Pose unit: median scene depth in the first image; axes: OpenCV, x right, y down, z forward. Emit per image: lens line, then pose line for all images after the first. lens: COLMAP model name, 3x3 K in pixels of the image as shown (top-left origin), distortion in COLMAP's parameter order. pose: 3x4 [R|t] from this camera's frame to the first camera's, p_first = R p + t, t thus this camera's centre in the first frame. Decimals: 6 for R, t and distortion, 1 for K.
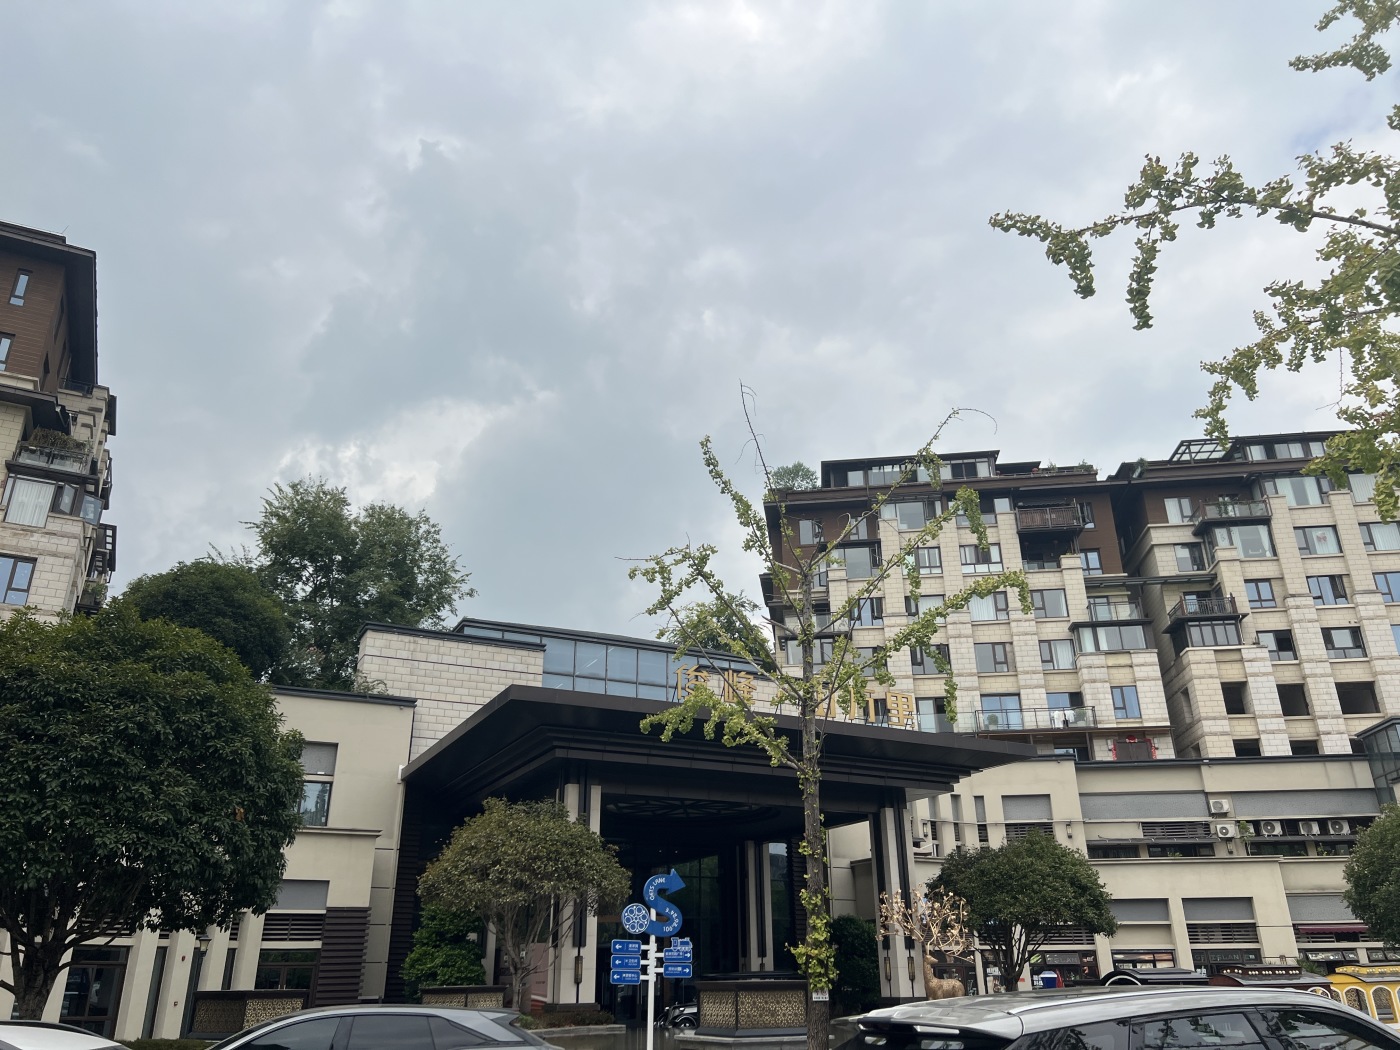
lens RADIAL K [[1046.8, 0, 703.9], [0, 1046.8, 534.4], [0, 0, 1]] dist [0.058499, -0.068712]
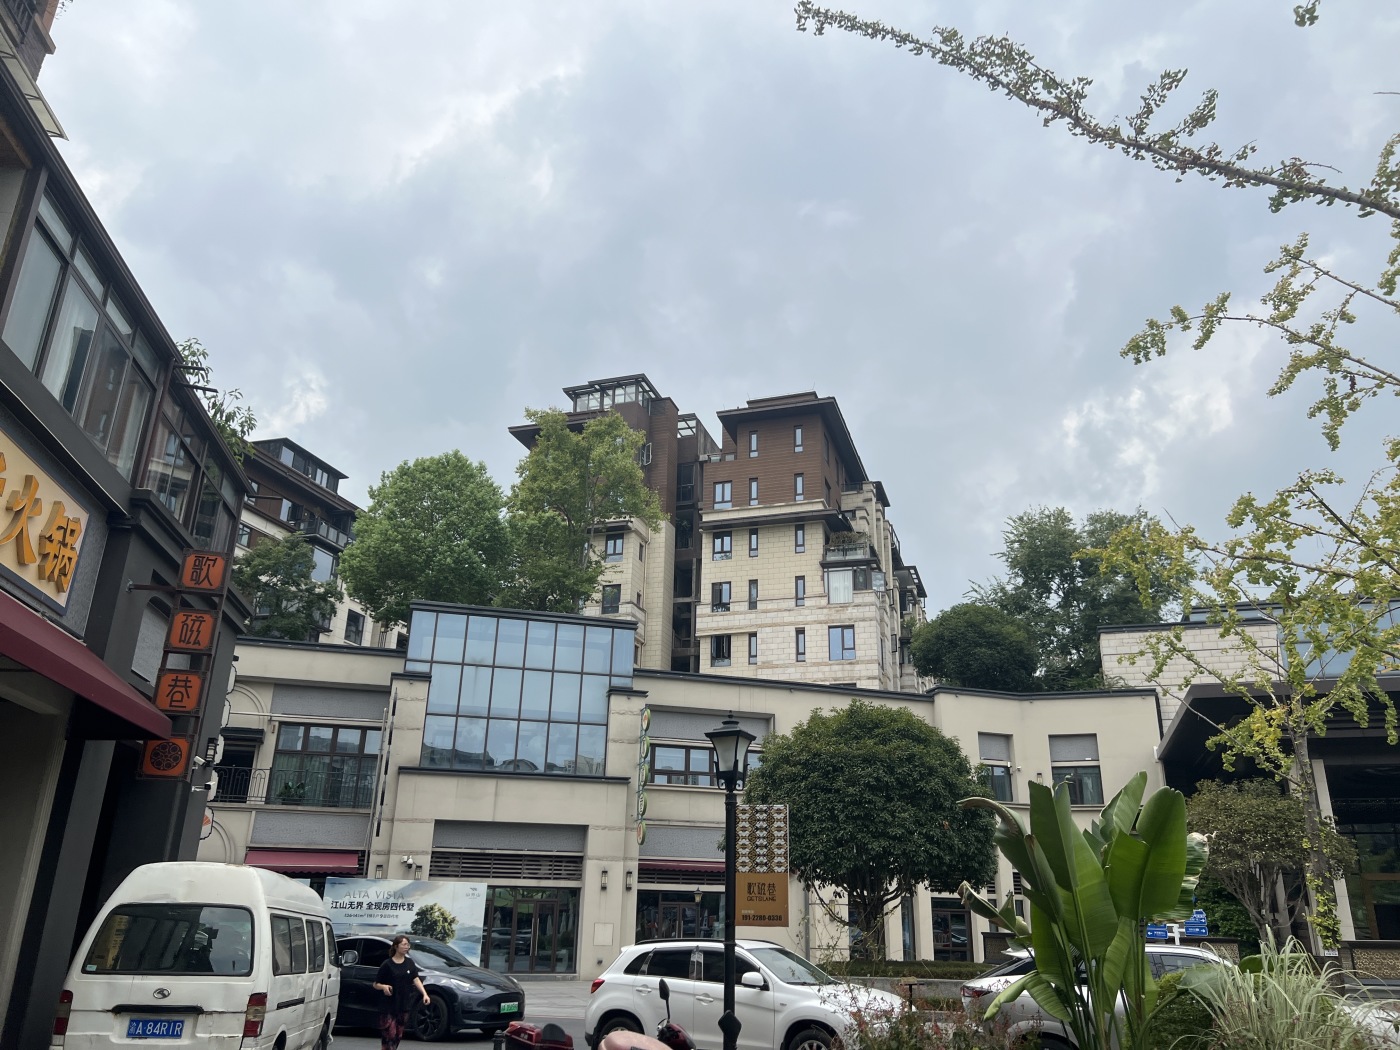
lens RADIAL K [[1046.8, 0, 716.8], [0, 1046.8, 543.5], [0, 0, 1]] dist [0.058499, -0.068712]
pose [[0.719008, -0.214349, -0.661122, 0.132640], [0.249246, 0.967502, -0.042614, -0.048816], [0.648771, -0.134142, 0.749068, -0.107291]]
